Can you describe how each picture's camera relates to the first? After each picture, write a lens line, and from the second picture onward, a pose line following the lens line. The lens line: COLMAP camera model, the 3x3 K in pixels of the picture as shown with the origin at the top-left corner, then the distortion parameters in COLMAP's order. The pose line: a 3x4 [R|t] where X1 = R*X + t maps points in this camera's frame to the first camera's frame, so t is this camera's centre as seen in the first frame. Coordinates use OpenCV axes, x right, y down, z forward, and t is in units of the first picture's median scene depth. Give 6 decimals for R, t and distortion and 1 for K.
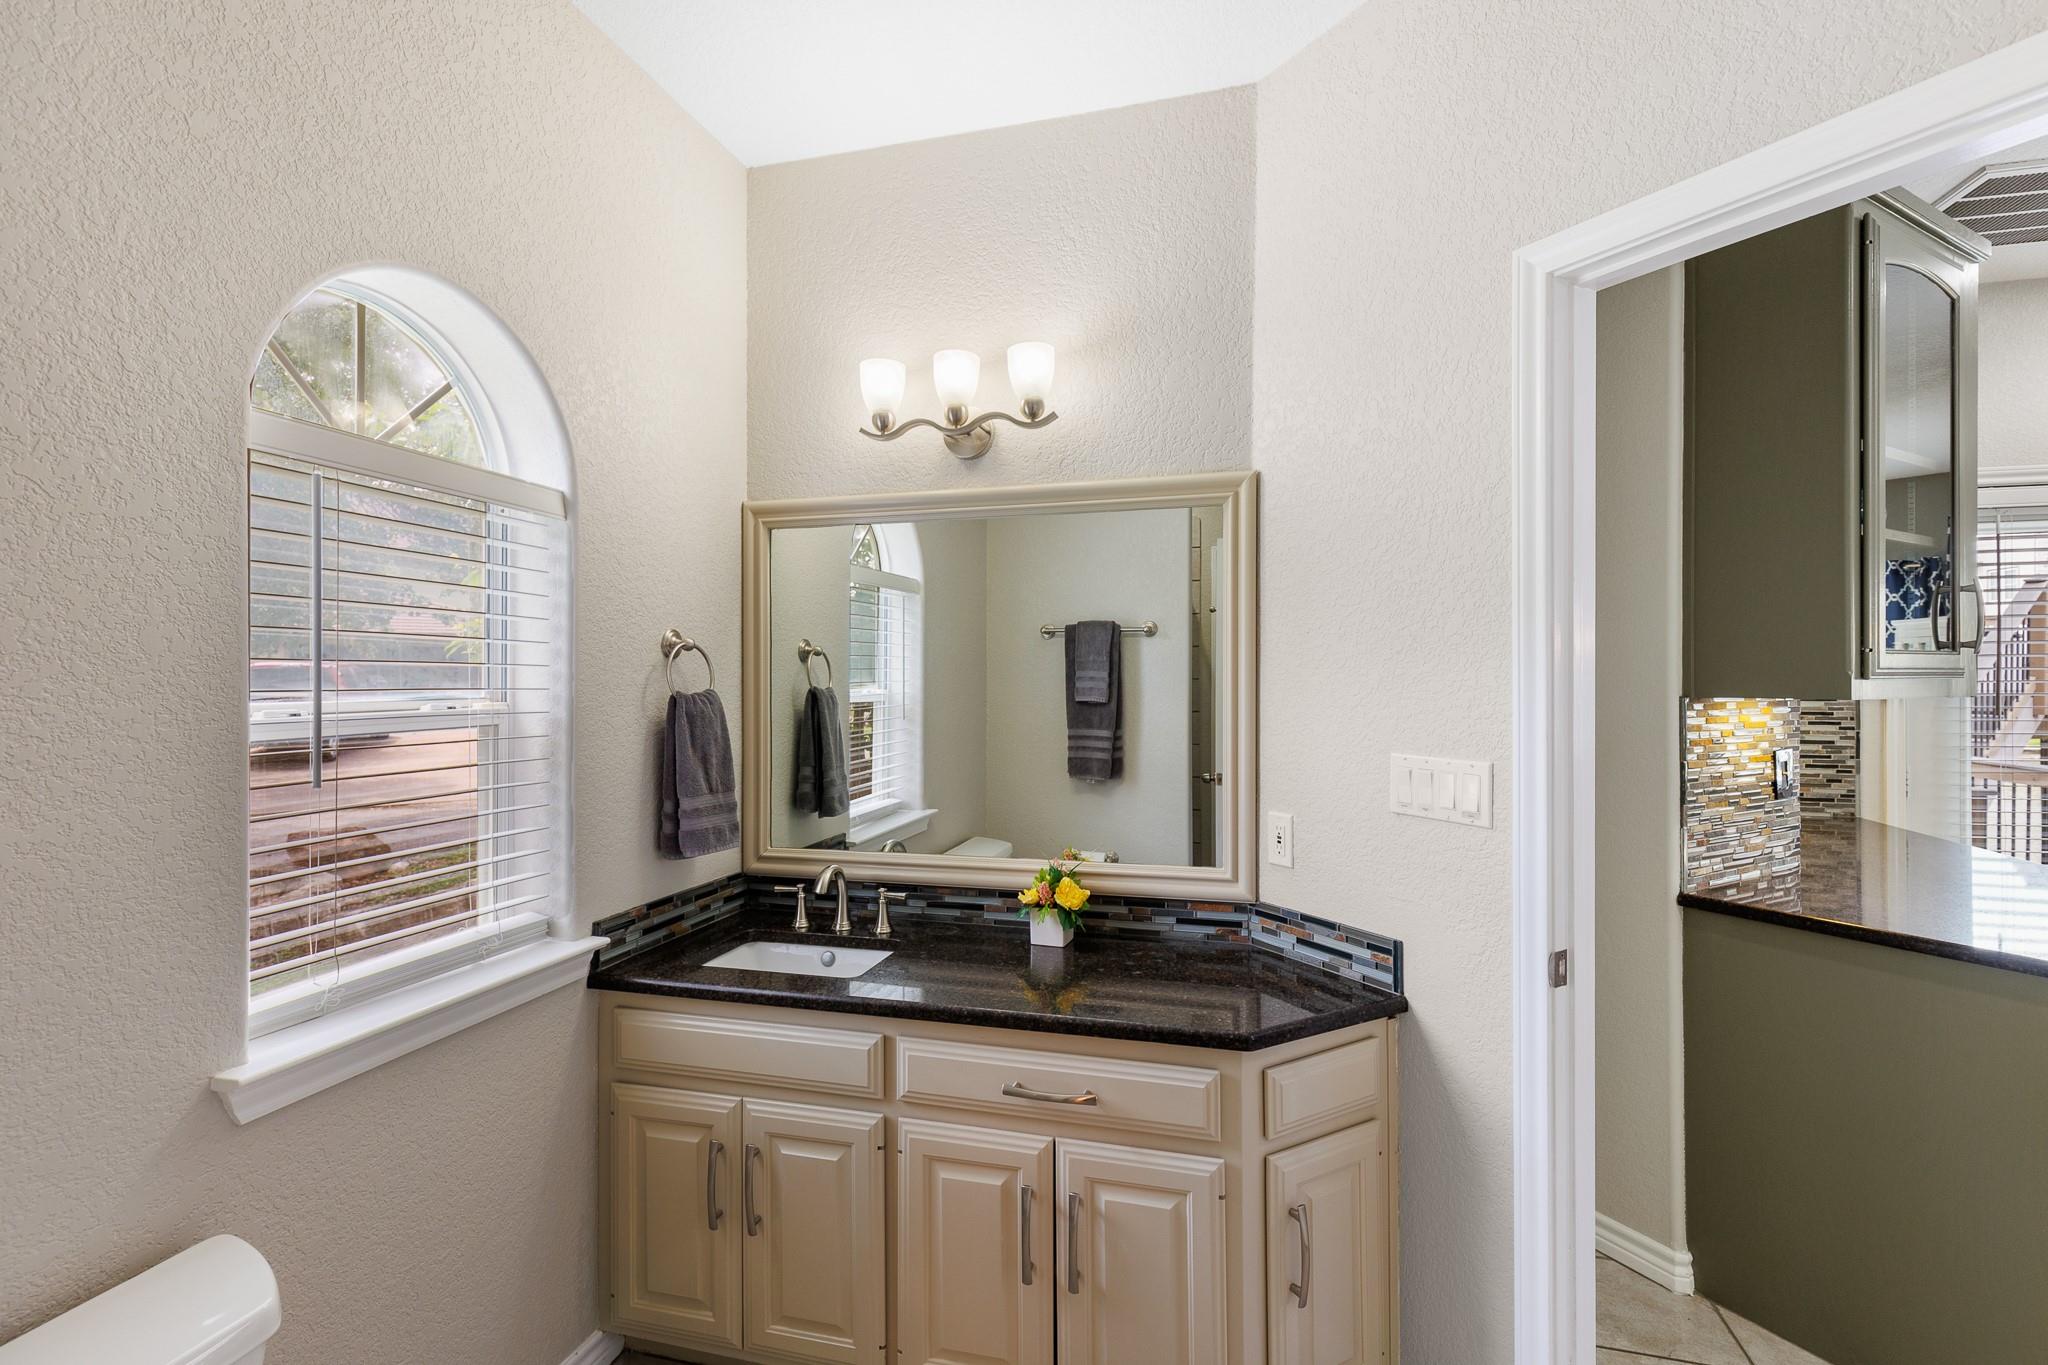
lens RADIAL K [[936.0, 0, 1036.8], [0, 936.0, 676.8], [0, 0, 1]] dist [0.007031, 0.000584]
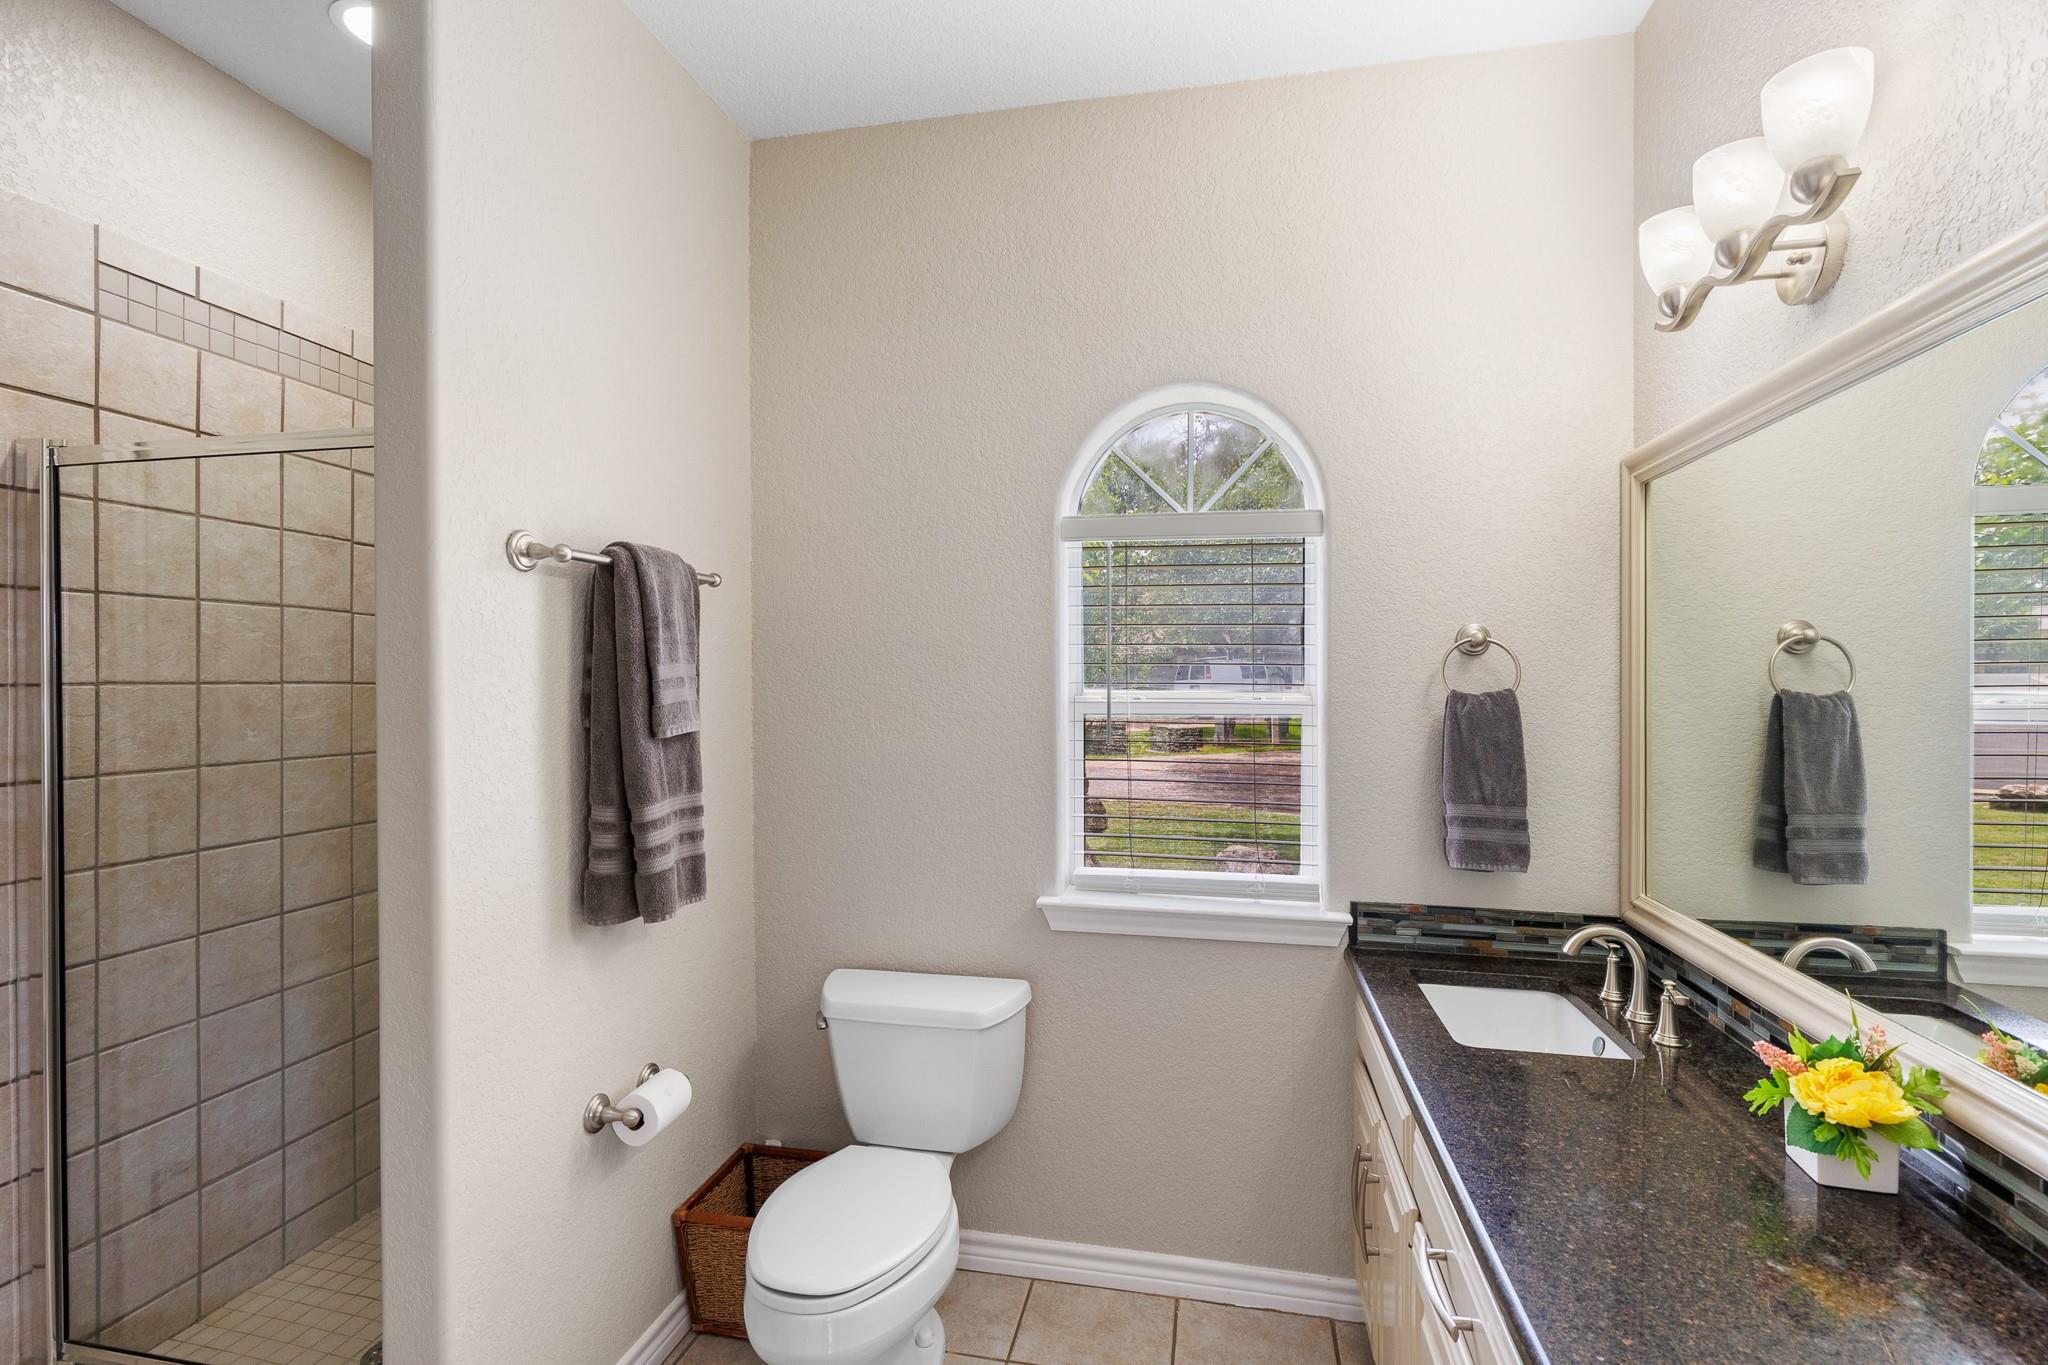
lens RADIAL K [[936.0, 0, 1036.8], [0, 936.0, 676.8], [0, 0, 1]] dist [0.007031, 0.000584]
pose [[0.050433, 0.012916, -0.998644, 0.523714], [0.002704, 0.999911, 0.013069, -0.010774], [0.998724, -0.003359, 0.050393, 0.523172]]
